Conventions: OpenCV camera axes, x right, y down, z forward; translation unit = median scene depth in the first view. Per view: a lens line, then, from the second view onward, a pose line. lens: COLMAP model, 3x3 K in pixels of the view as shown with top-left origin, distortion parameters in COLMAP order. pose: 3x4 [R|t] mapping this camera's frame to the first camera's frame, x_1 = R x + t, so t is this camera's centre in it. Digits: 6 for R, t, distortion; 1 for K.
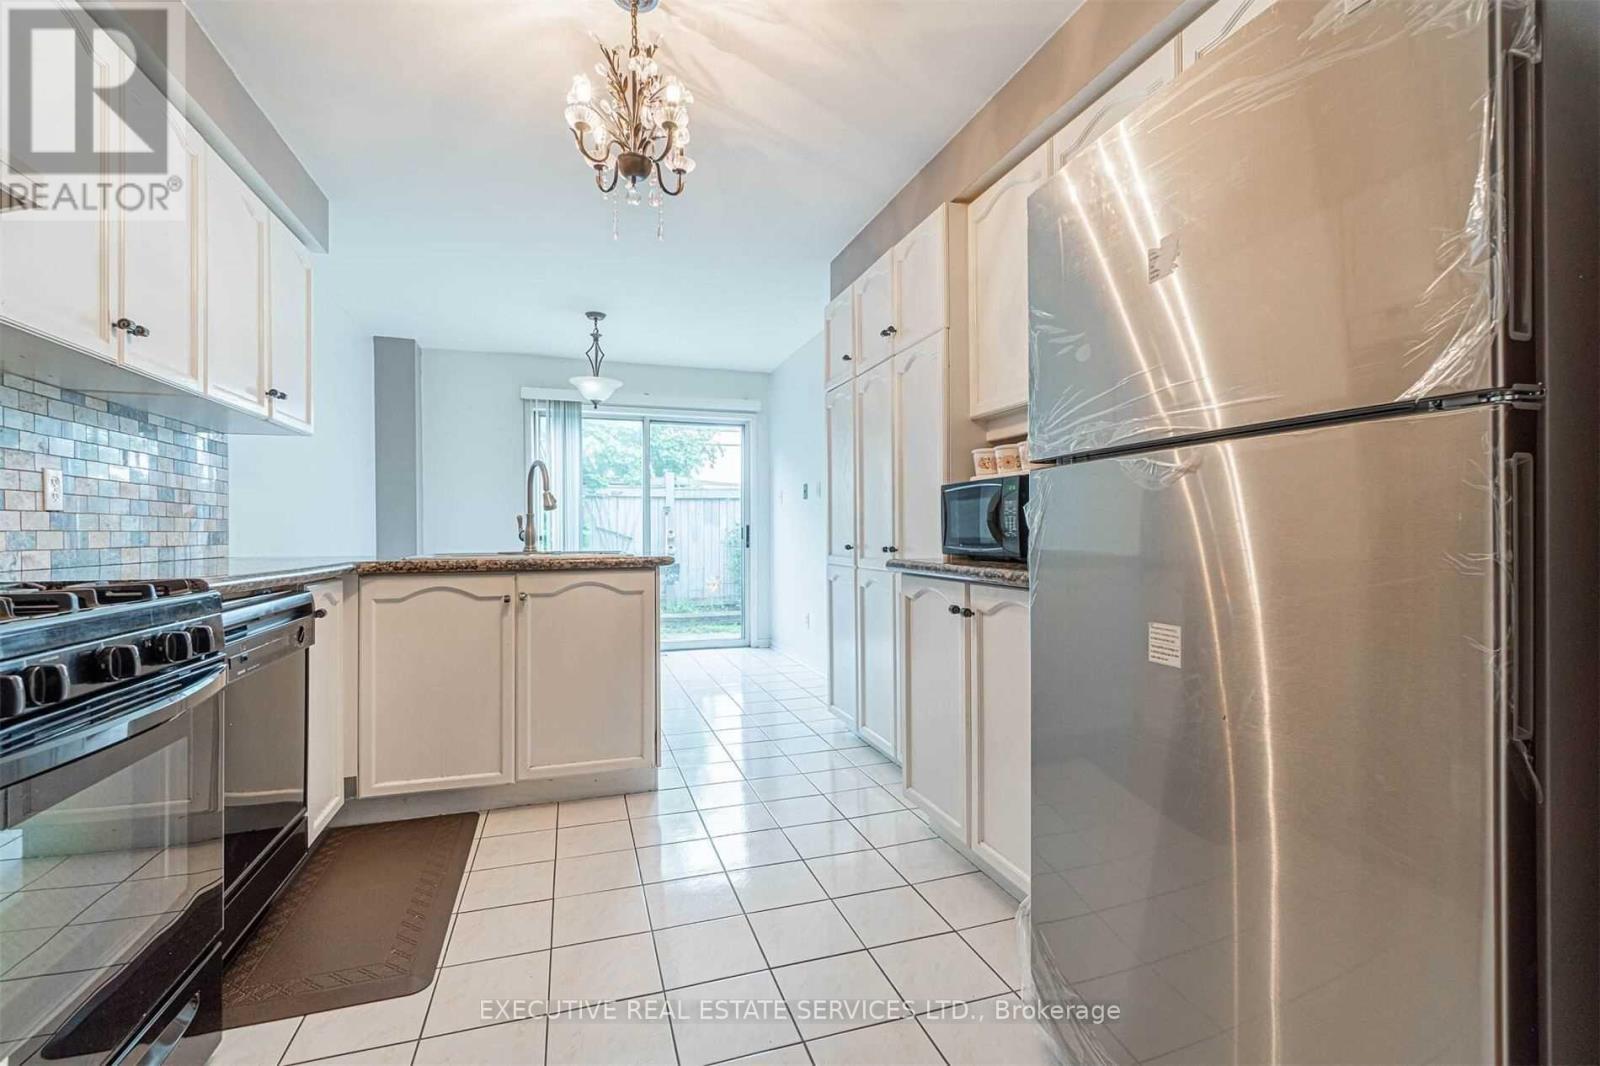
lens RADIAL K [[691.4, 0, 791.5], [0, 691.4, 523.1], [0, 0, 1]] dist [-0.001592, 0.000079]
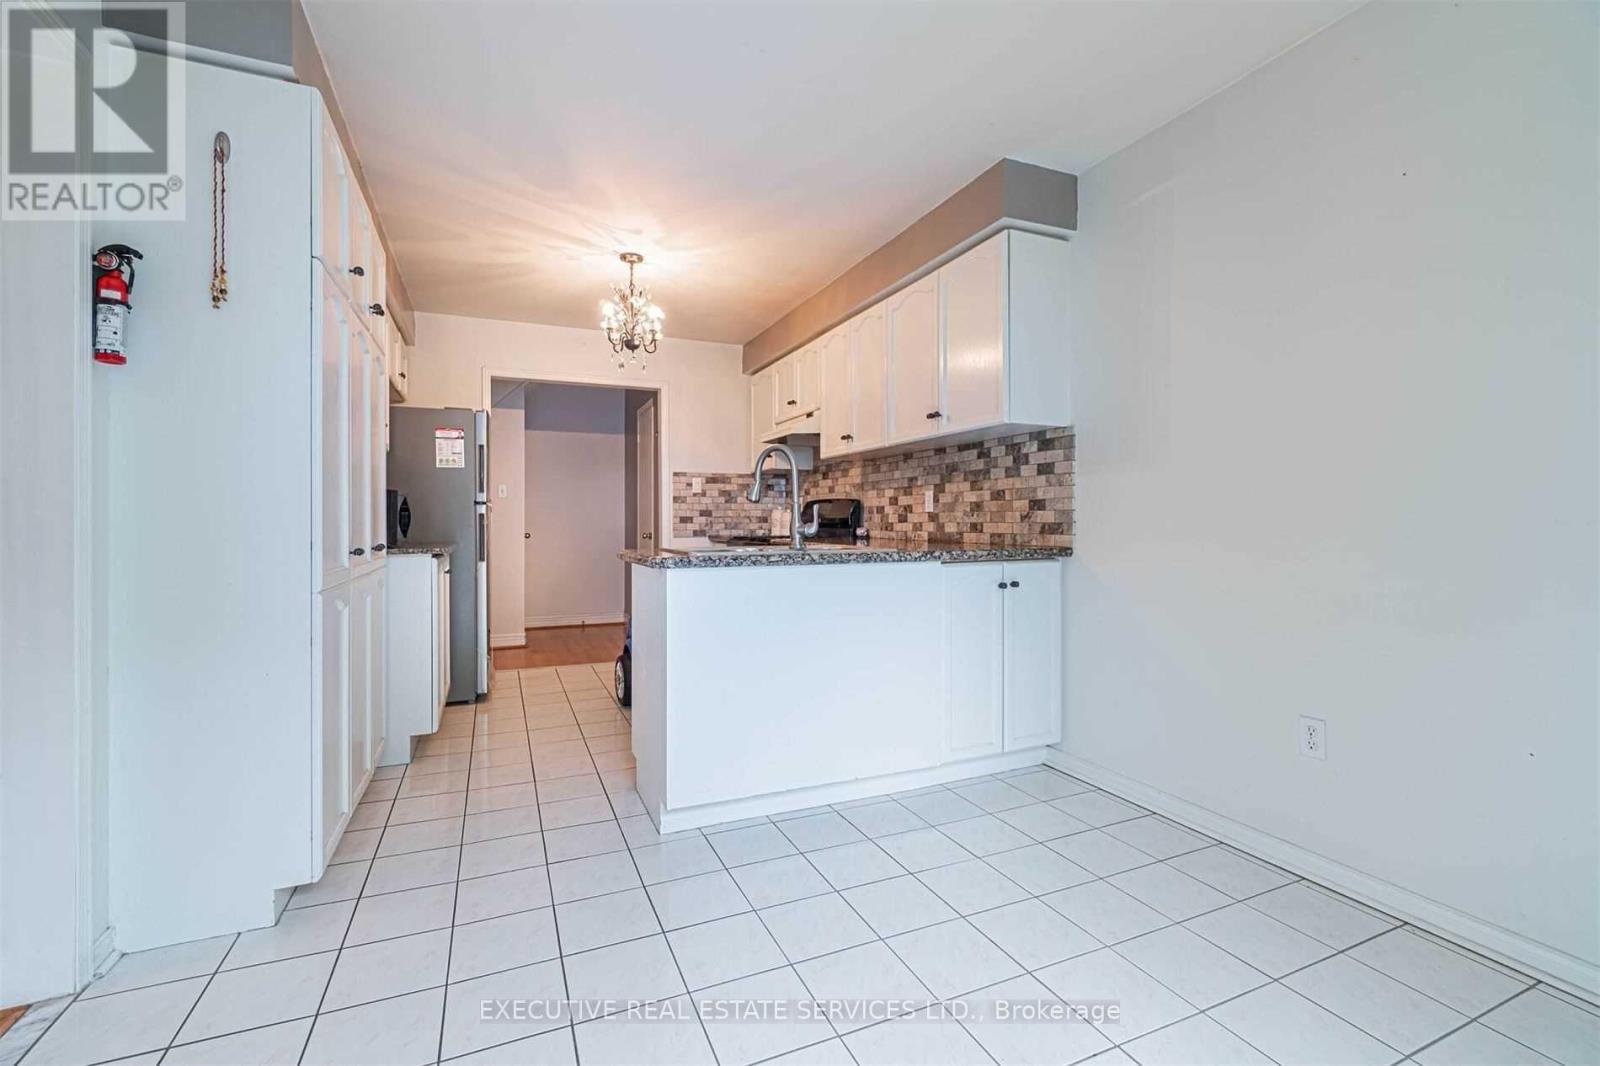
lens RADIAL K [[691.4, 0, 791.5], [0, 691.4, 523.1], [0, 0, 1]] dist [-0.001592, 0.000079]
pose [[-0.995219, 0.007369, -0.097391, -0.350425], [0.008319, 0.999922, -0.009355, 0.021939], [0.097314, -0.010121, -0.995202, 2.210135]]
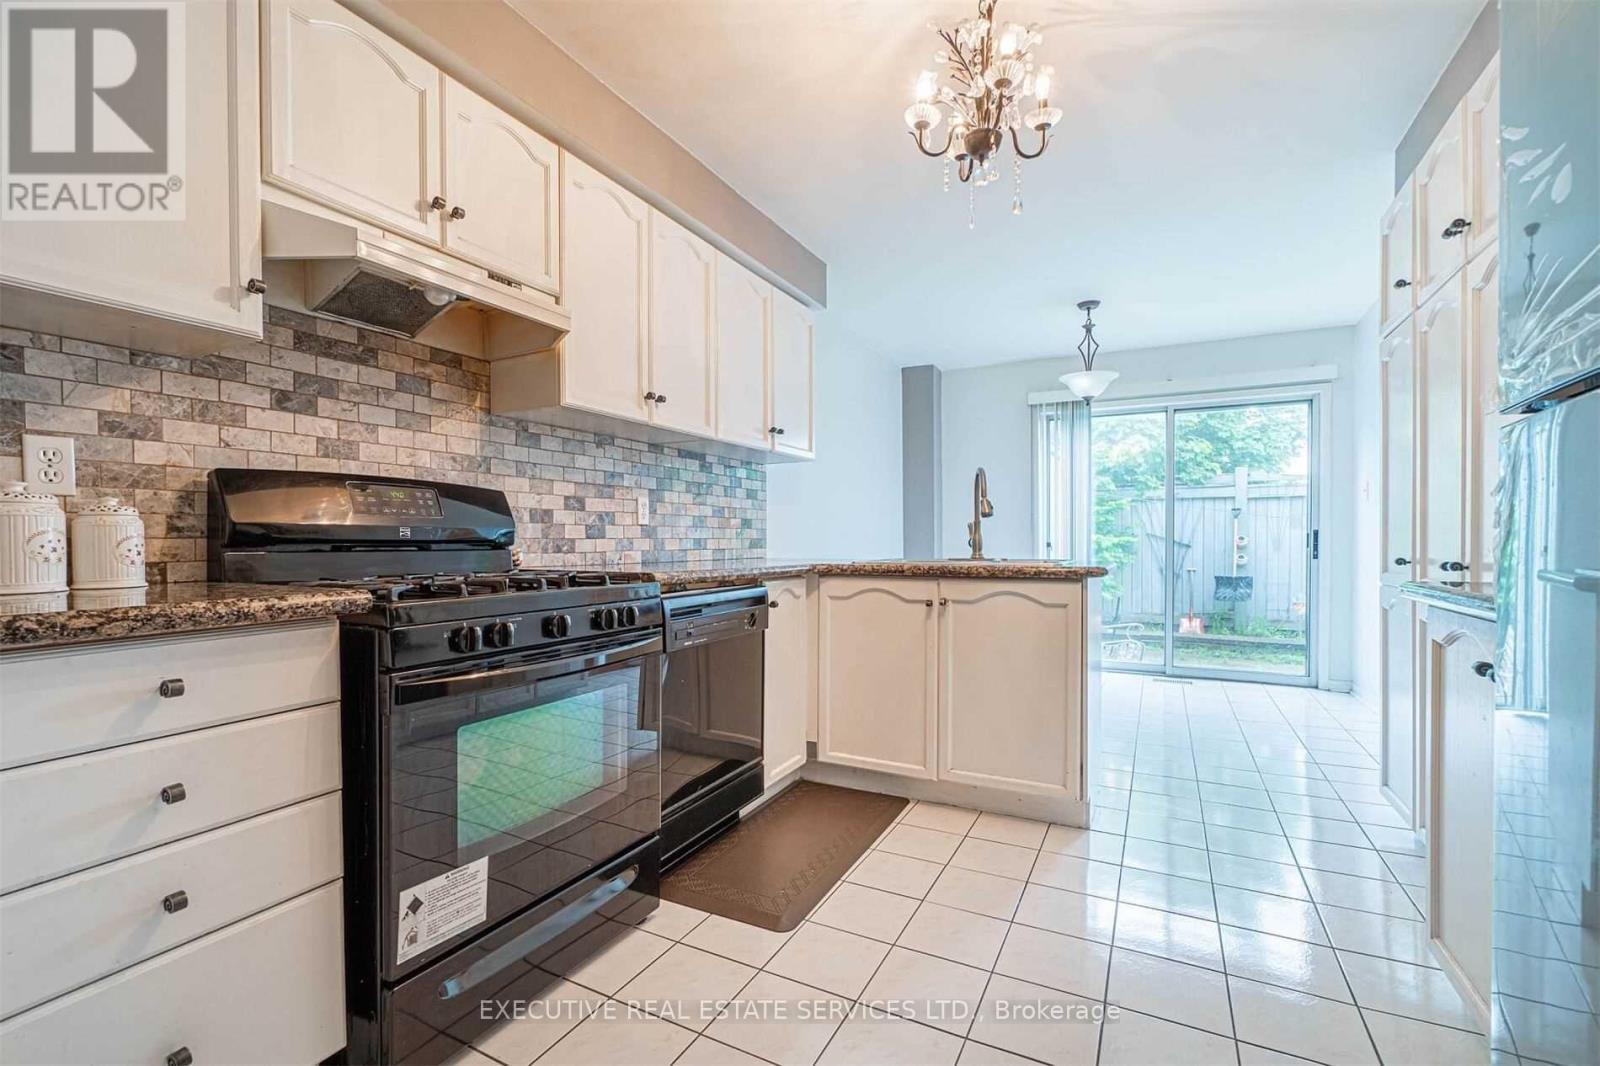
lens RADIAL K [[695.1, 0, 798.9], [0, 695.1, 539.8], [0, 0, 1]] dist [-0.000545, -0.000195]
pose [[0.706031, 0.001535, -0.708180, 0.190393], [0.008986, 0.999898, 0.011126, 0.000750], [0.708124, -0.014219, 0.705945, 0.120163]]
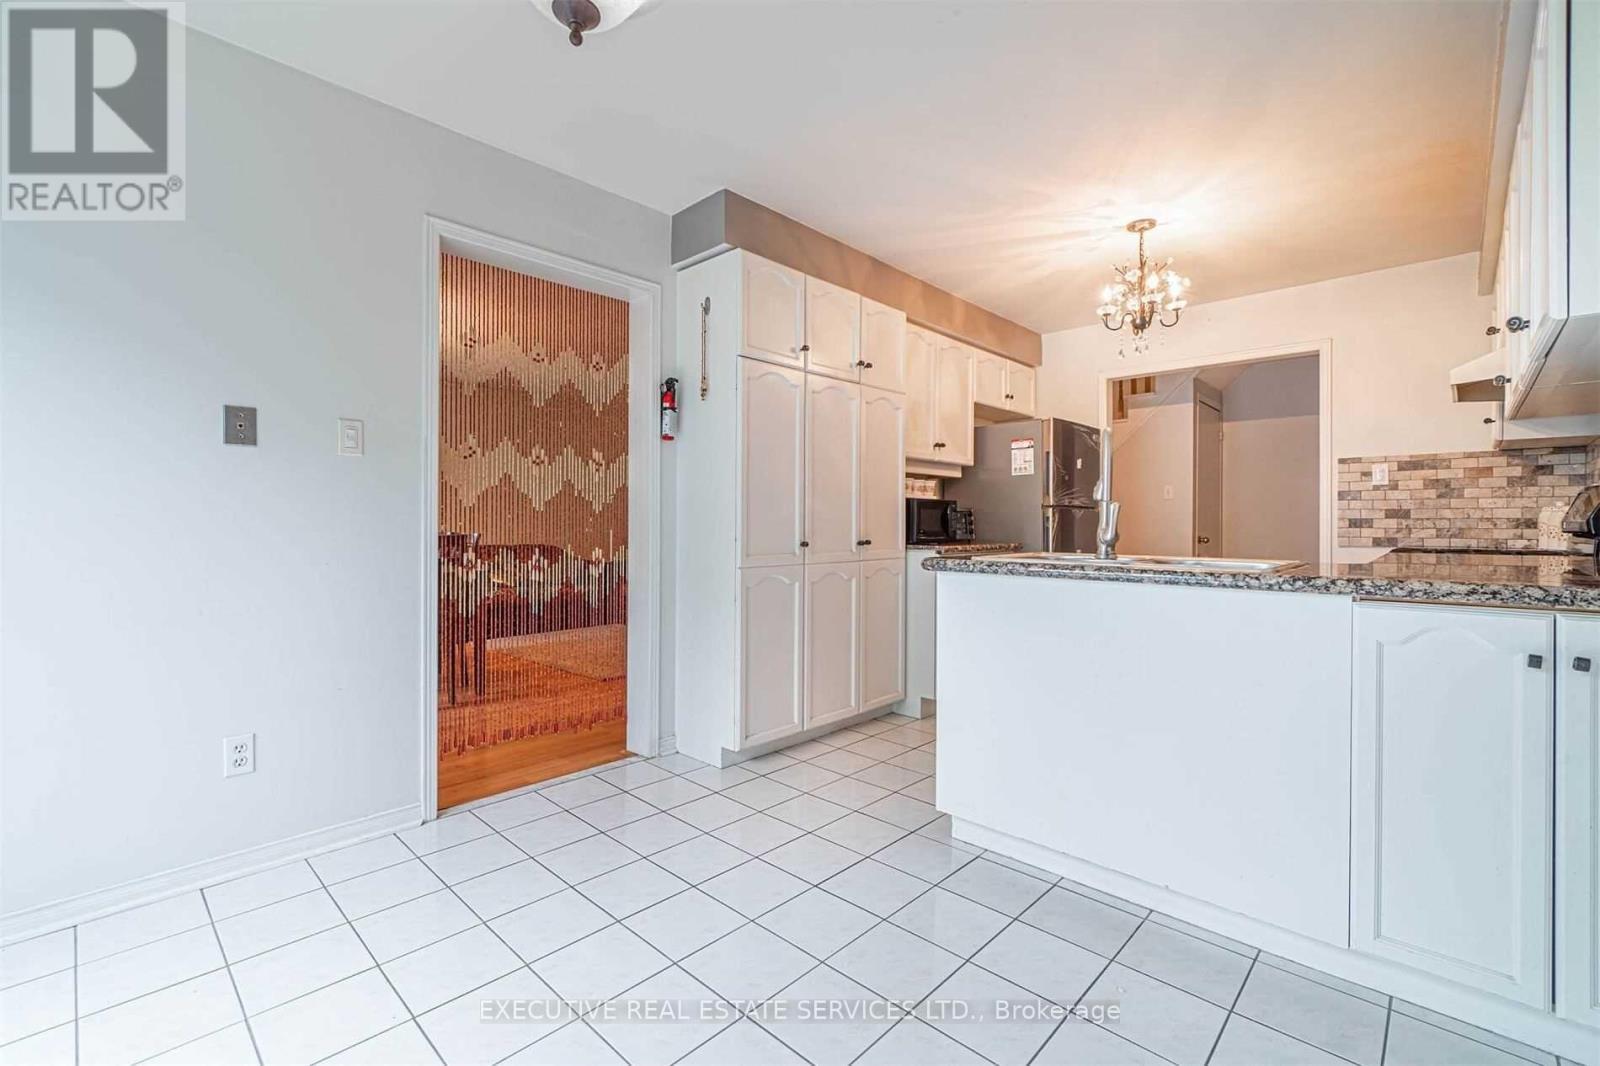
lens RADIAL K [[691.4, 0, 791.5], [0, 691.4, 523.1], [0, 0, 1]] dist [-0.001592, 0.000079]
pose [[-0.476855, 0.003270, 0.878976, -0.982470], [-0.012121, 0.999874, -0.010296, 0.020250], [-0.878898, -0.015564, -0.476755, 1.902588]]
